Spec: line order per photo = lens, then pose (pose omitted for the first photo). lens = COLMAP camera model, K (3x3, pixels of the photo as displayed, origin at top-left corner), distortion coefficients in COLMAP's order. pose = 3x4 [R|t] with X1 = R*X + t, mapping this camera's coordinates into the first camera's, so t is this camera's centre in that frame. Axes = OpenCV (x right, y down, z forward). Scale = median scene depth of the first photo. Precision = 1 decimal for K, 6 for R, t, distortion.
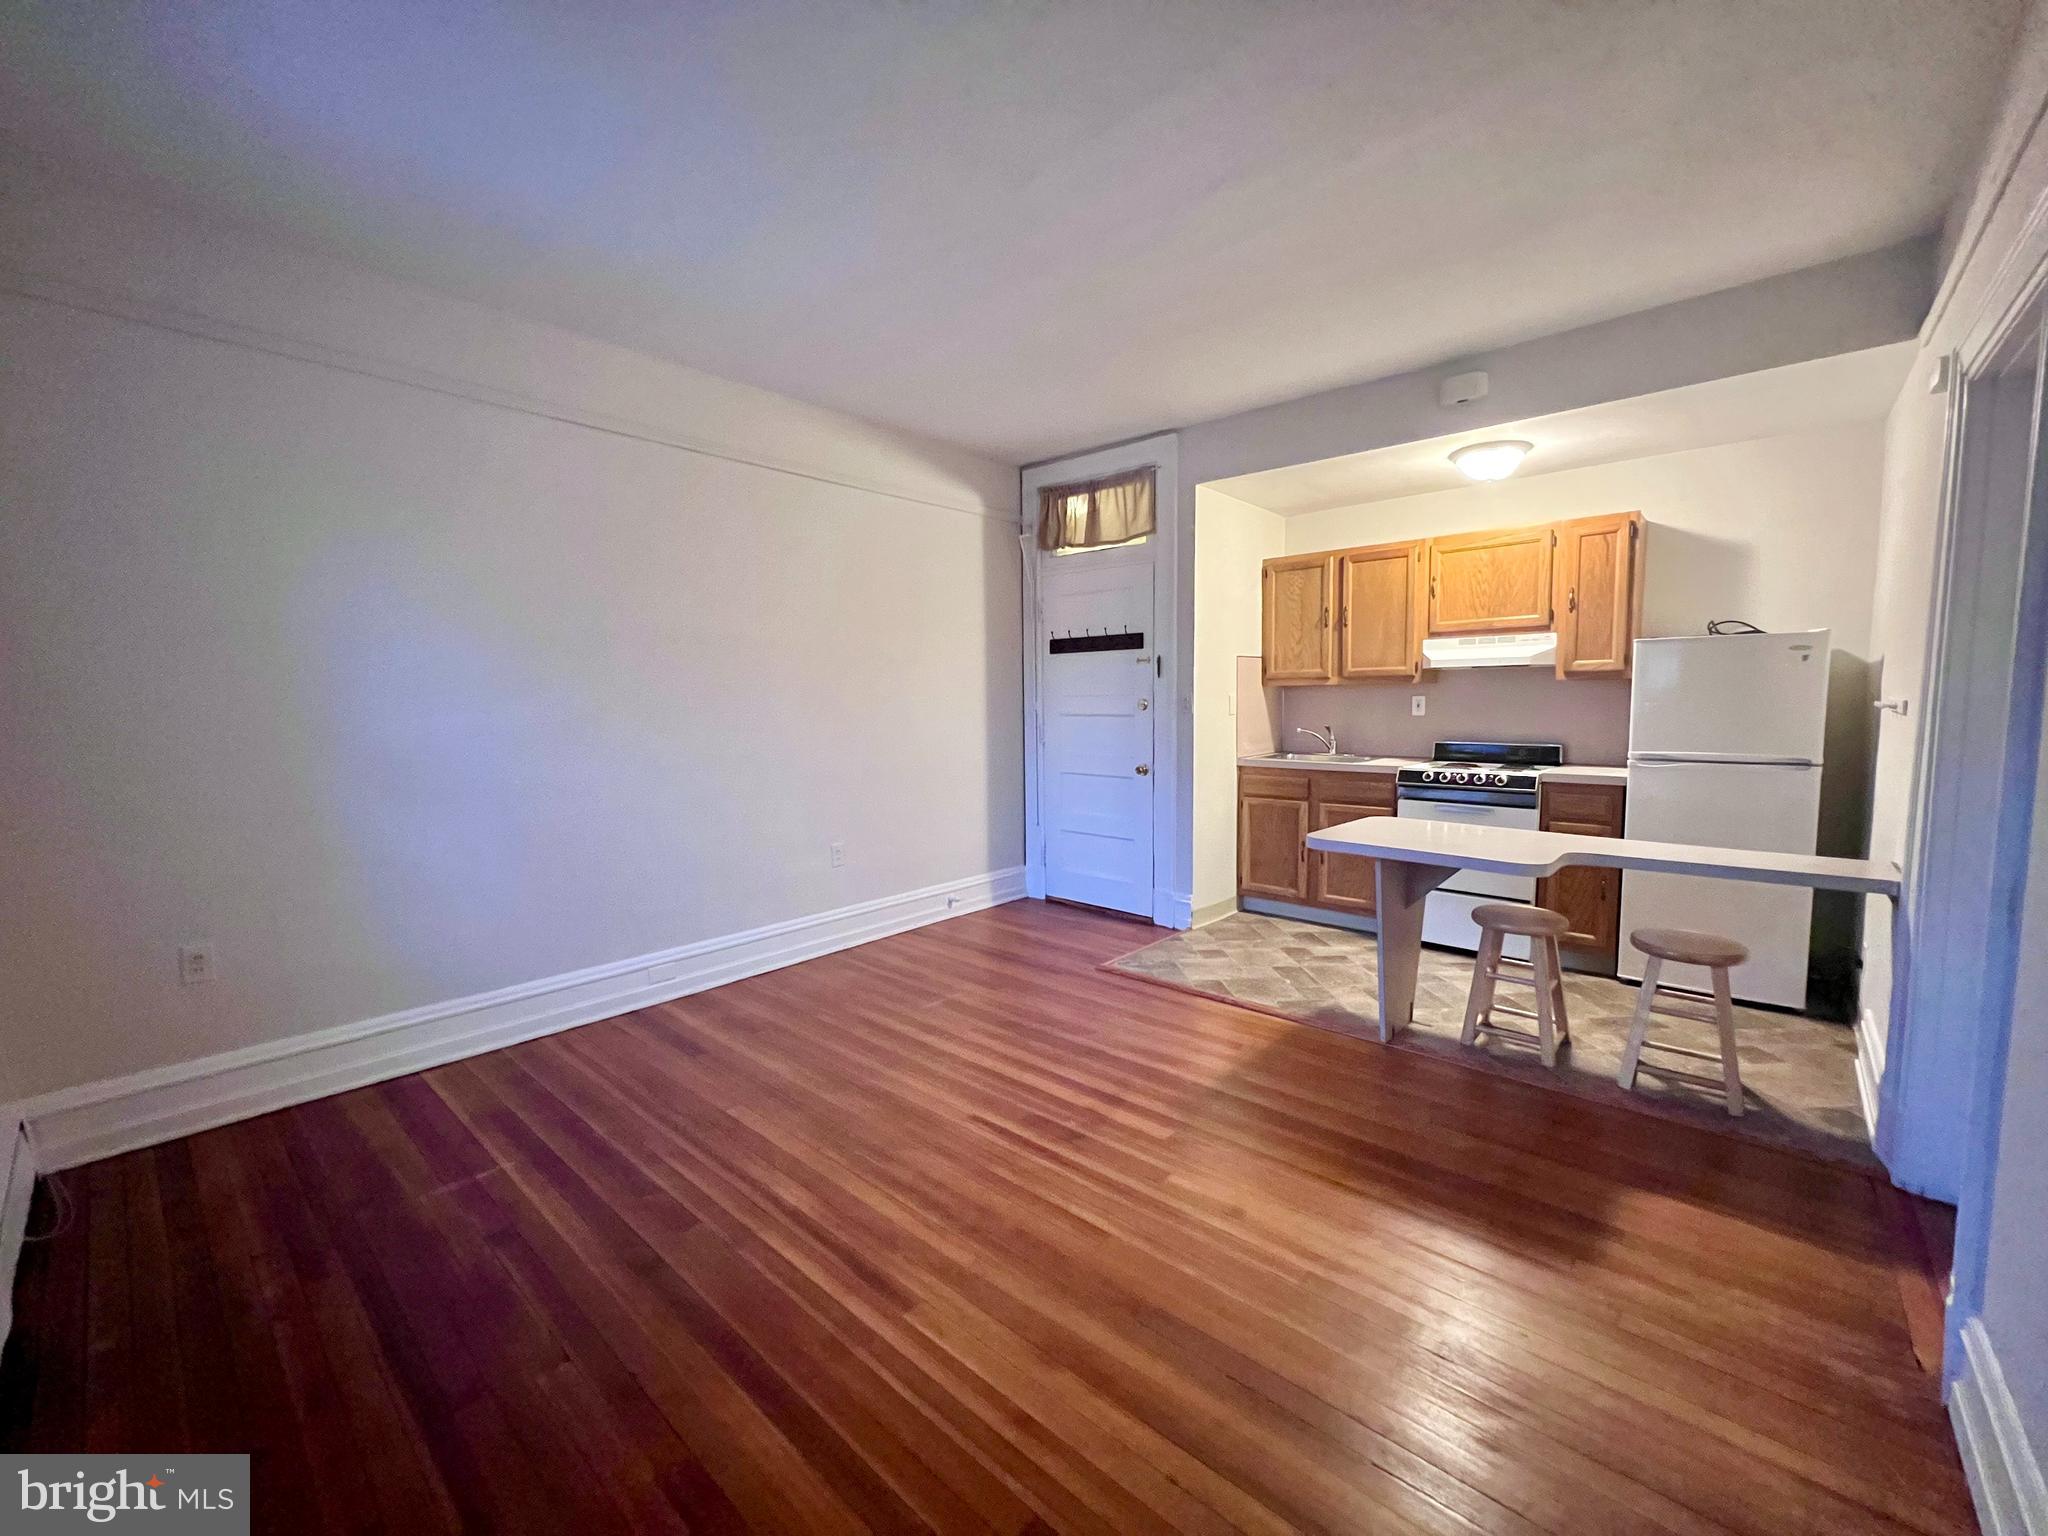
lens RADIAL K [[817.3, 0, 1024.0], [0, 817.3, 768.0], [0, 0, 1]] dist [-0.000262, 0.000108]
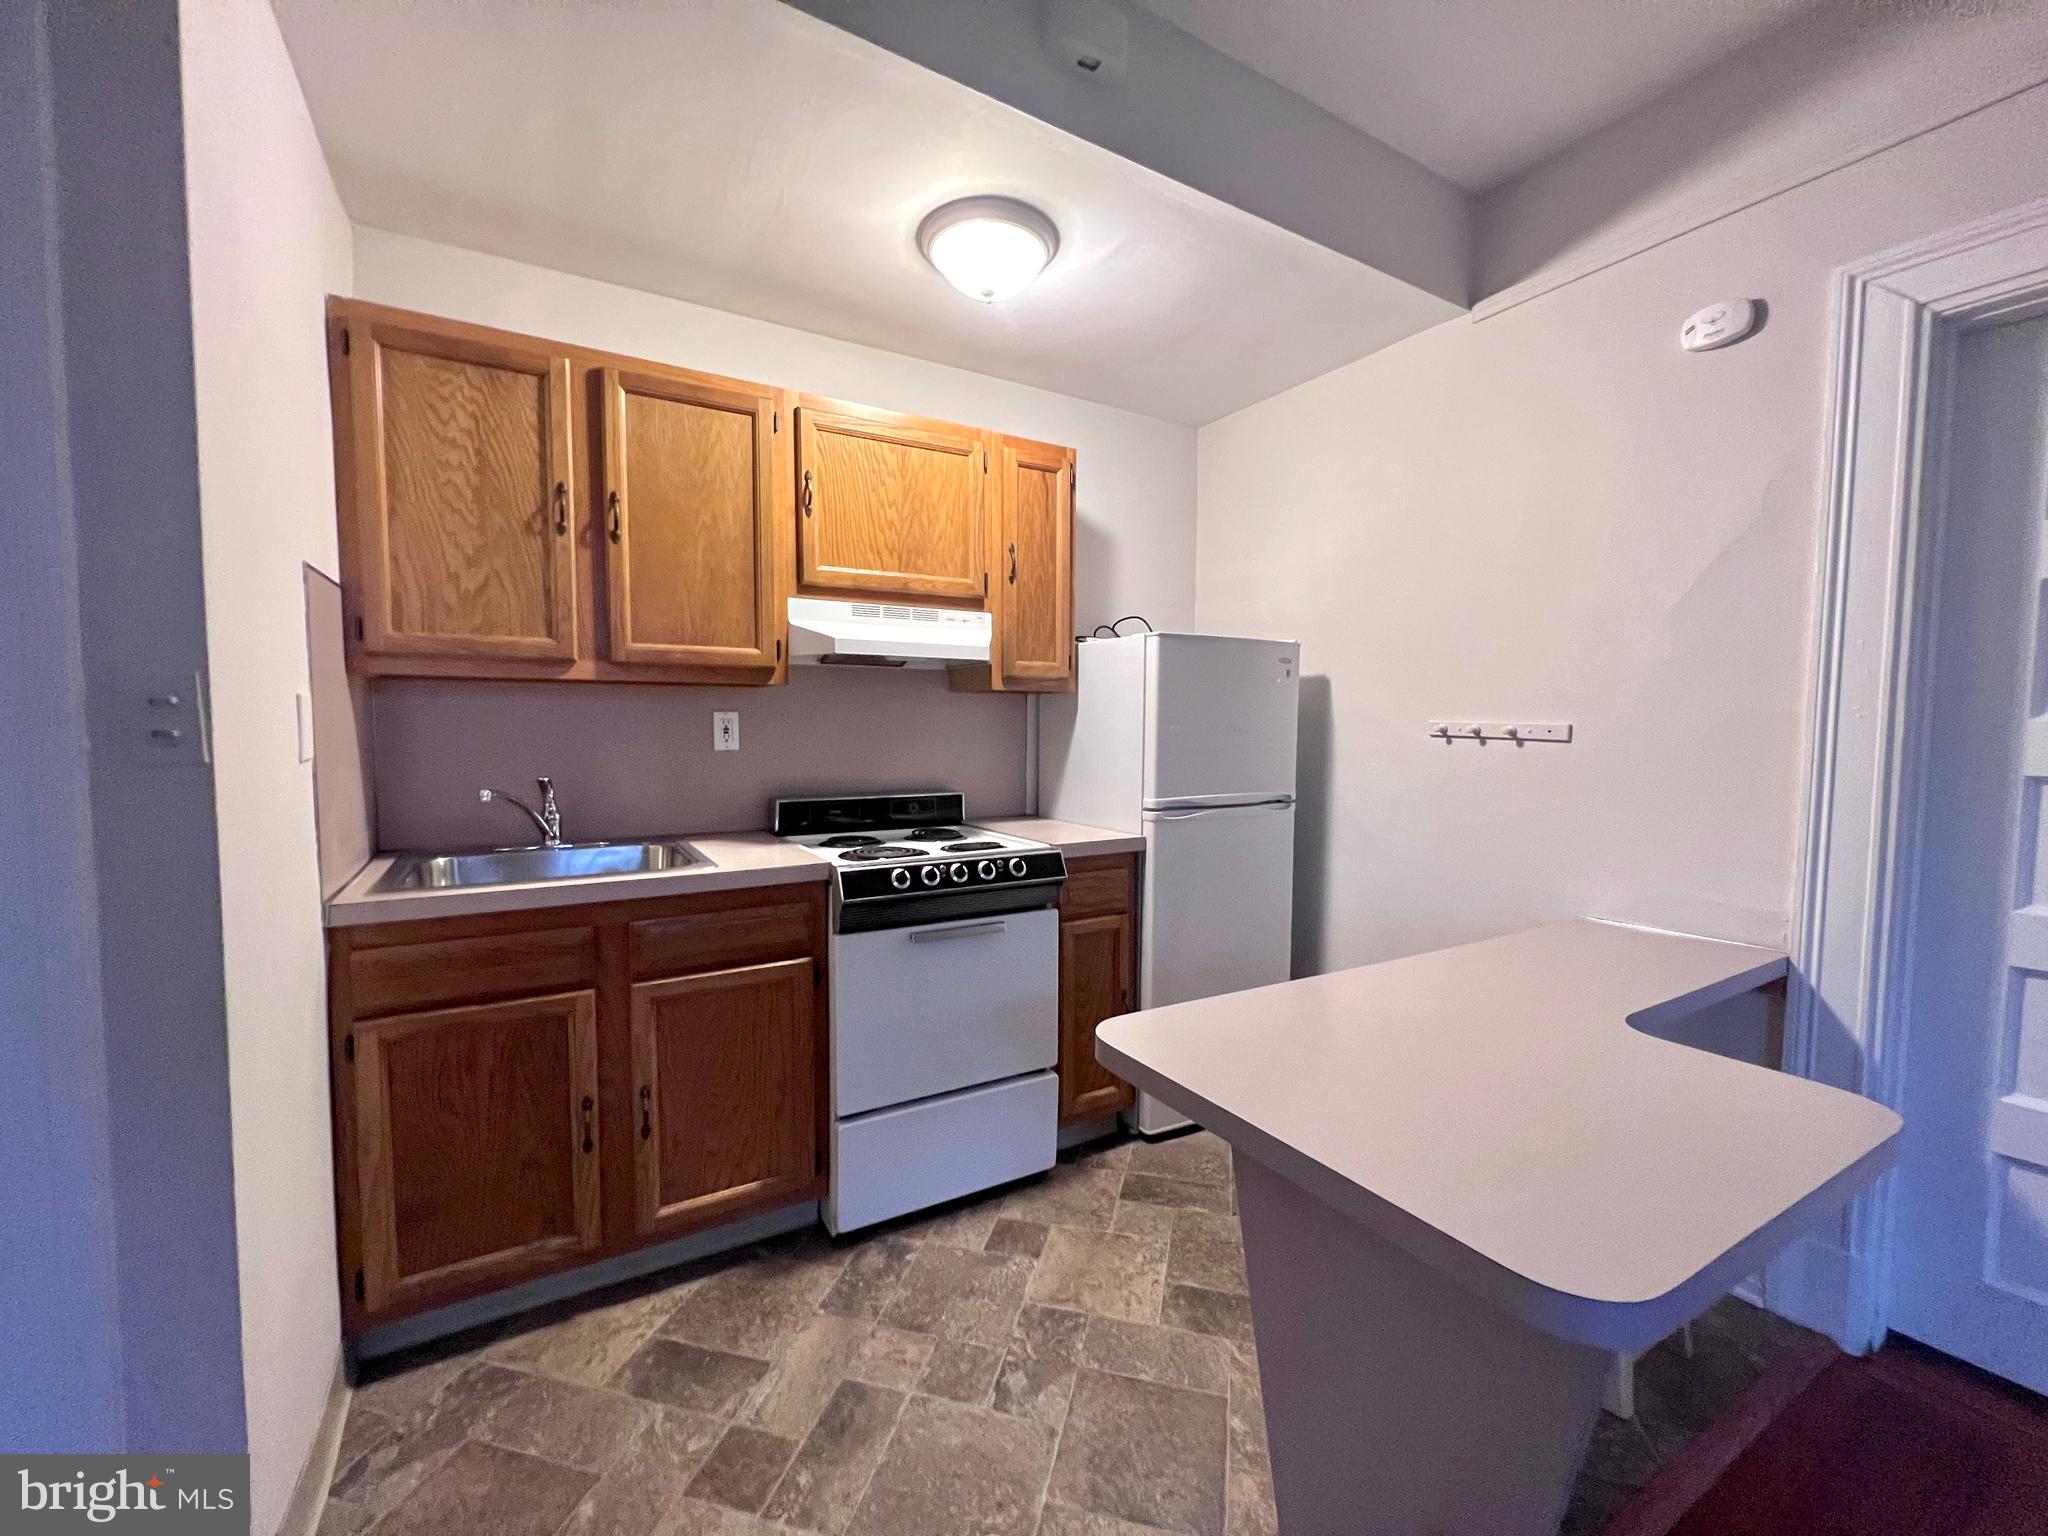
lens RADIAL K [[817.3, 0, 1024.0], [0, 817.3, 768.0], [0, 0, 1]] dist [-0.000262, 0.000108]
pose [[0.307128, -0.042432, 0.950722, 0.060624], [0.072699, 0.997132, 0.021018, -0.054417], [-0.948888, 0.062661, 0.309332, 0.721187]]
